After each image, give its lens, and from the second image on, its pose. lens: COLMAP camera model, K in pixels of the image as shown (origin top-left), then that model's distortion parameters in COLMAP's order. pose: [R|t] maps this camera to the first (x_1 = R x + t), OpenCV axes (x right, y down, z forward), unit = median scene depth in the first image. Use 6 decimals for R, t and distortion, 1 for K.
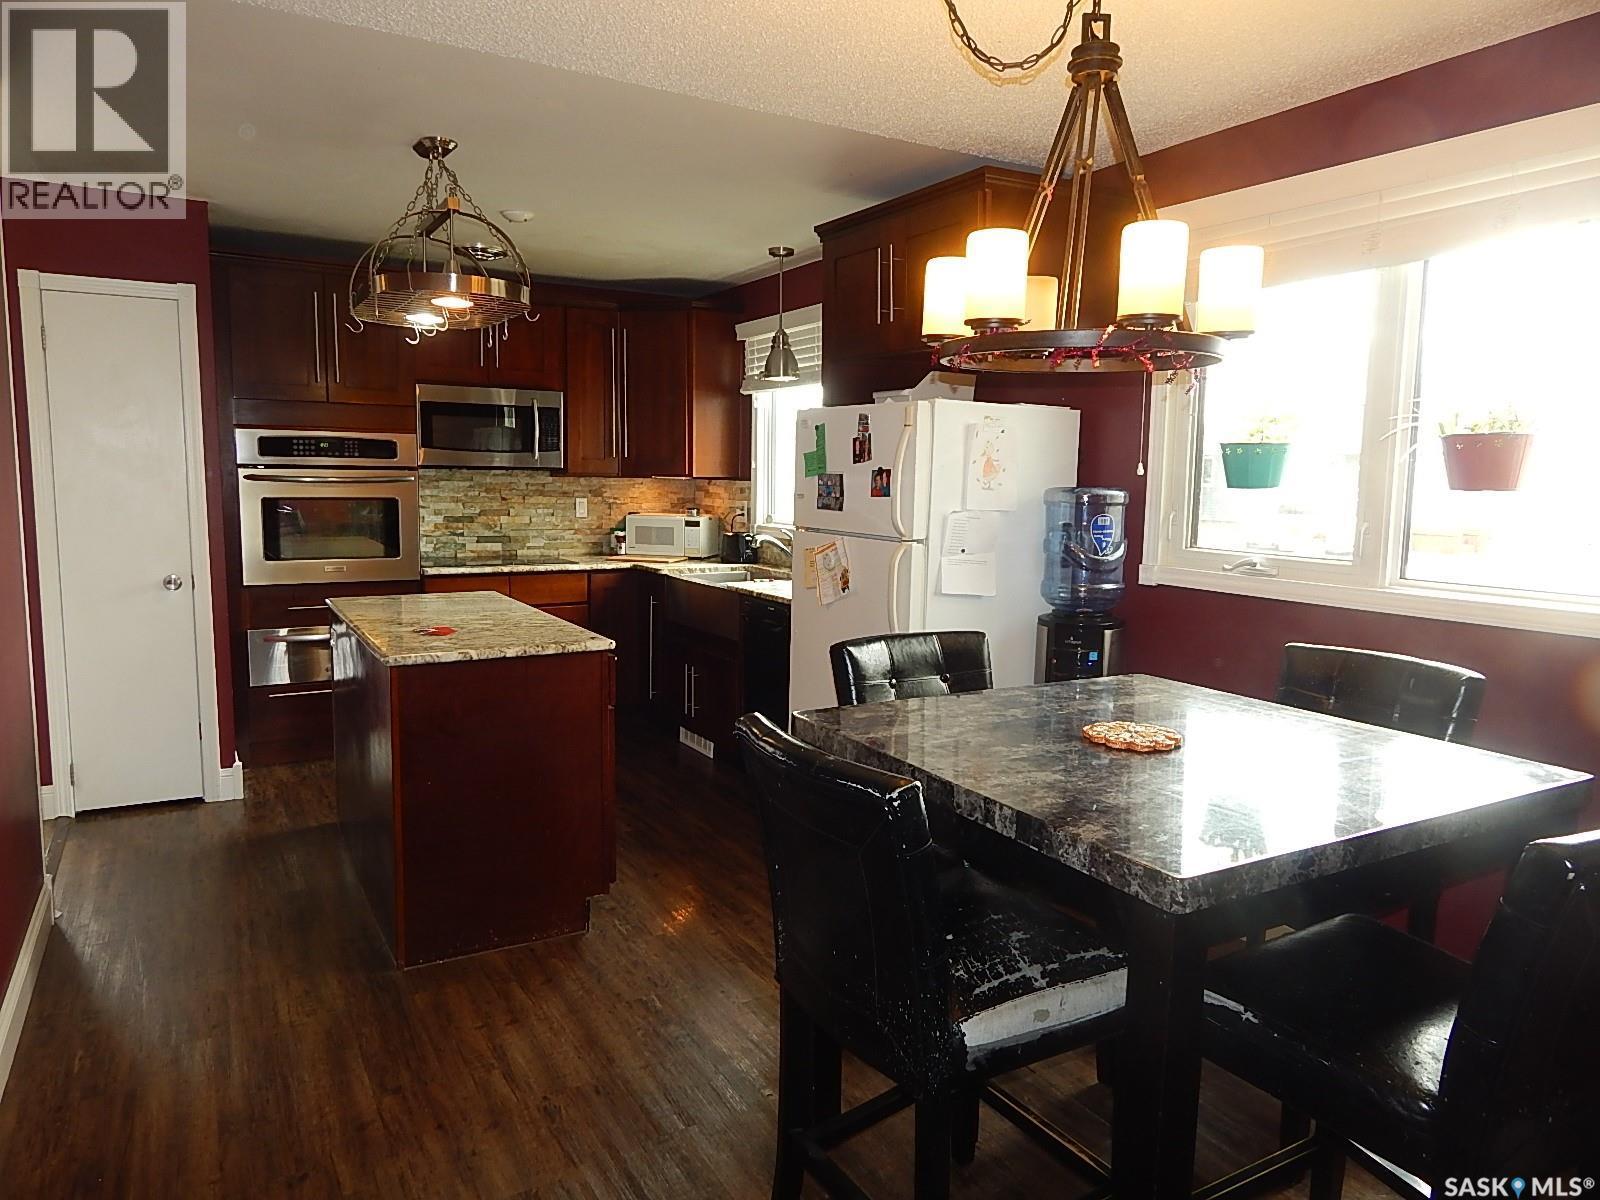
lens RADIAL K [[1066.6, 0, 800.0], [0, 1066.6, 600.0], [0, 0, 1]] dist [0.000876, -0.002853]
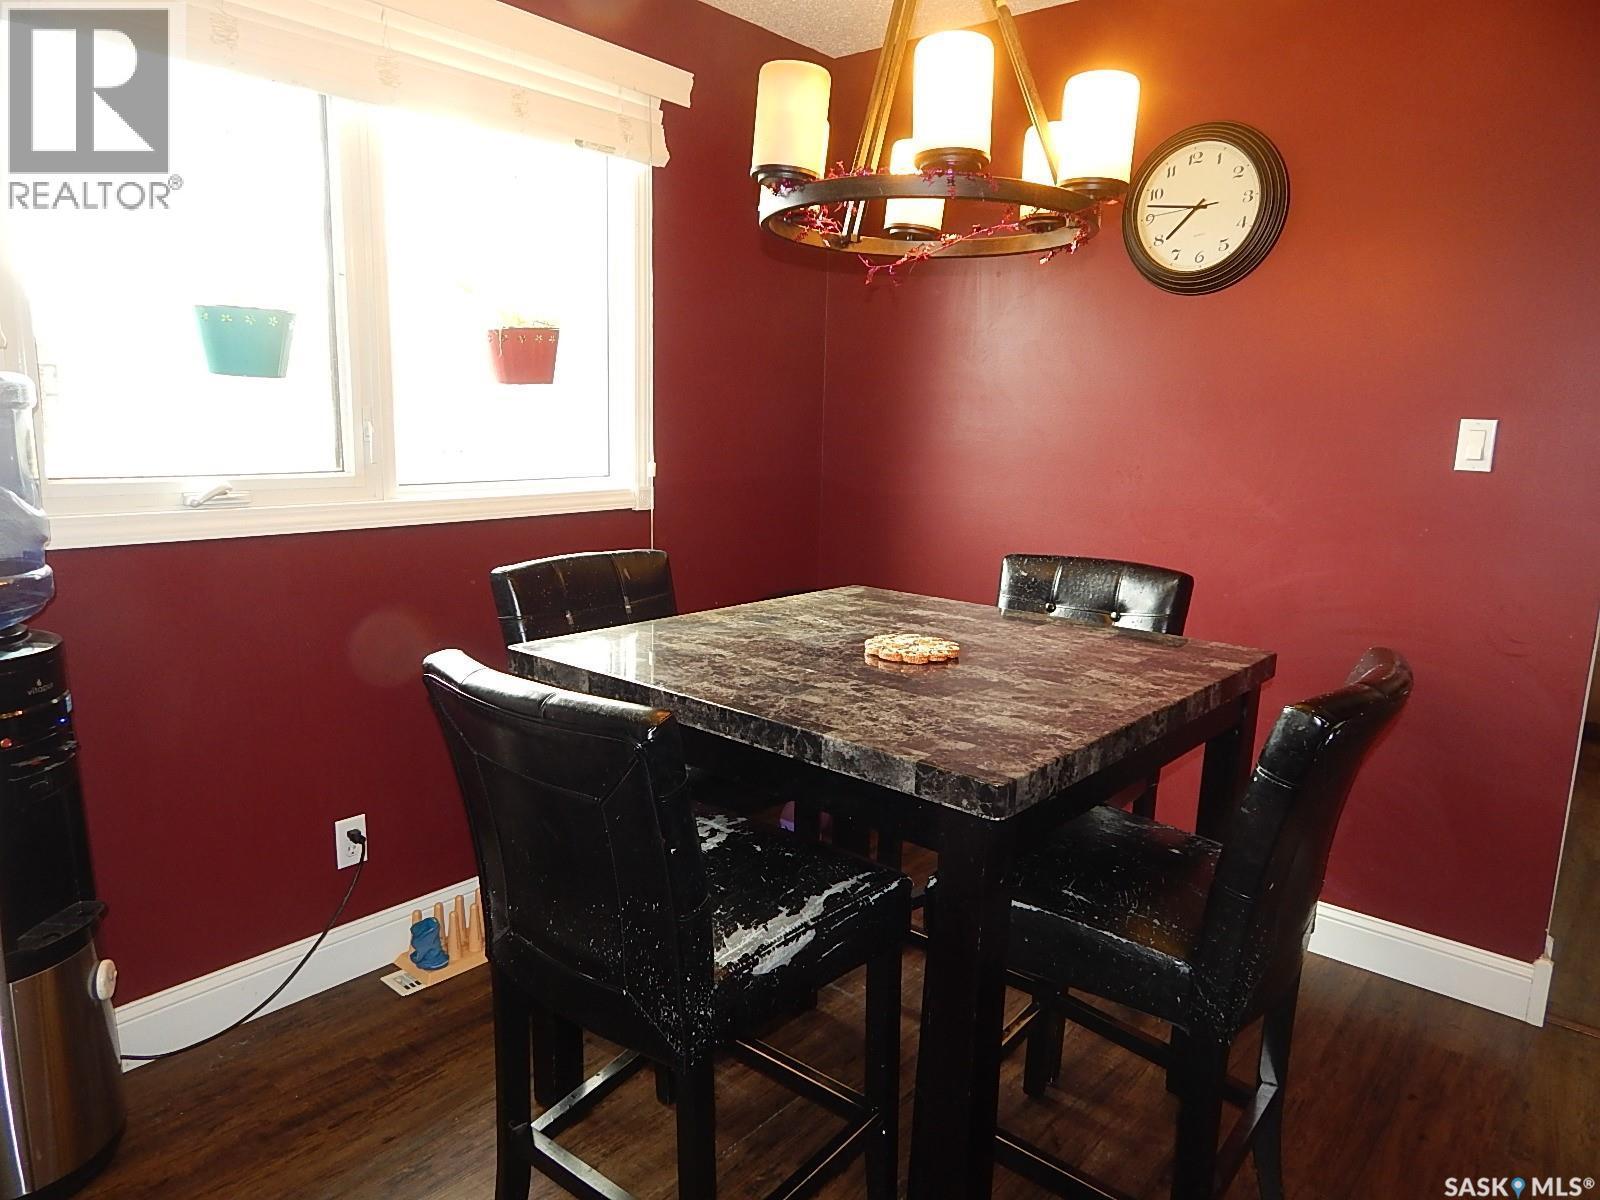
lens RADIAL K [[1066.6, 0, 800.0], [0, 1066.6, 600.0], [0, 0, 1]] dist [0.000876, -0.002853]
pose [[-0.340768, -0.197134, 0.919247, -0.191763], [0.074411, 0.969046, 0.235399, -0.054921], [-0.937198, 0.148619, -0.315551, 0.482584]]
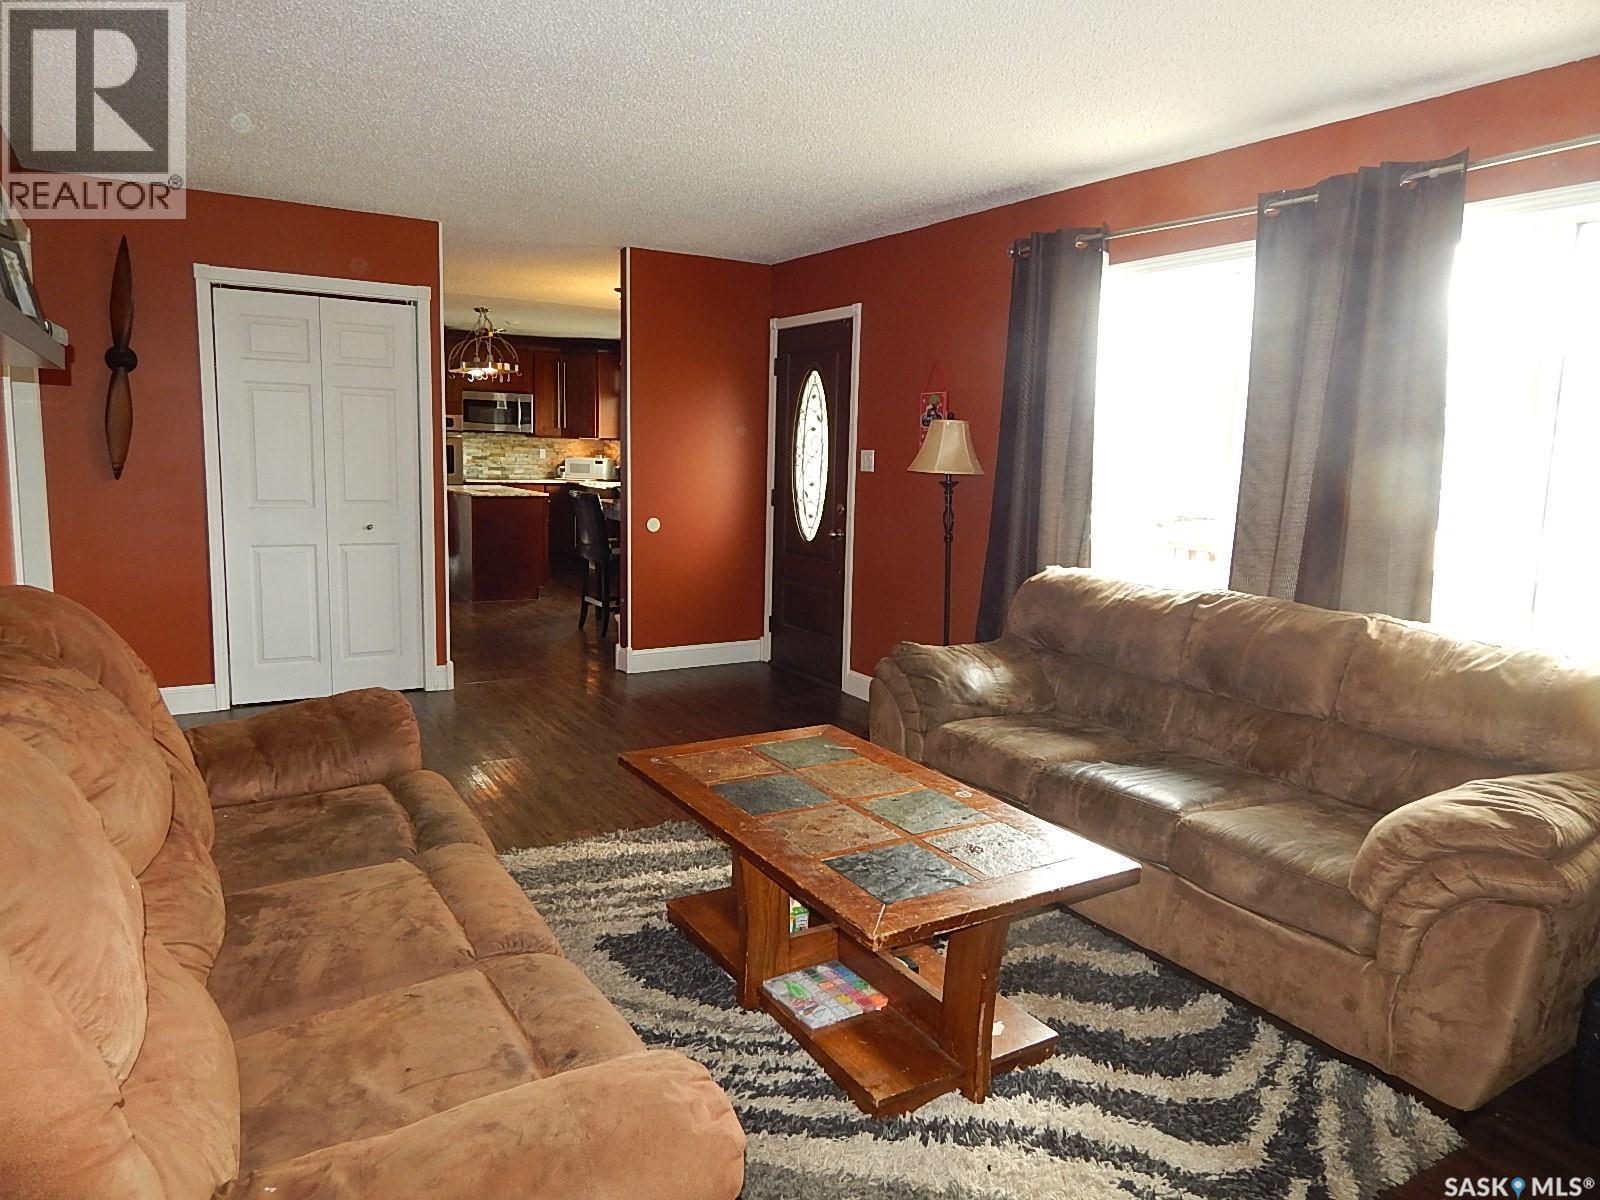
lens RADIAL K [[1066.6, 0, 800.0], [0, 1066.6, 600.0], [0, 0, 1]] dist [0.000876, -0.002853]
pose [[0.999730, 0.010902, 0.020534, 0.235924], [-0.011456, 0.999569, 0.027038, 0.126951], [-0.020231, -0.027266, 0.999423, -0.993998]]
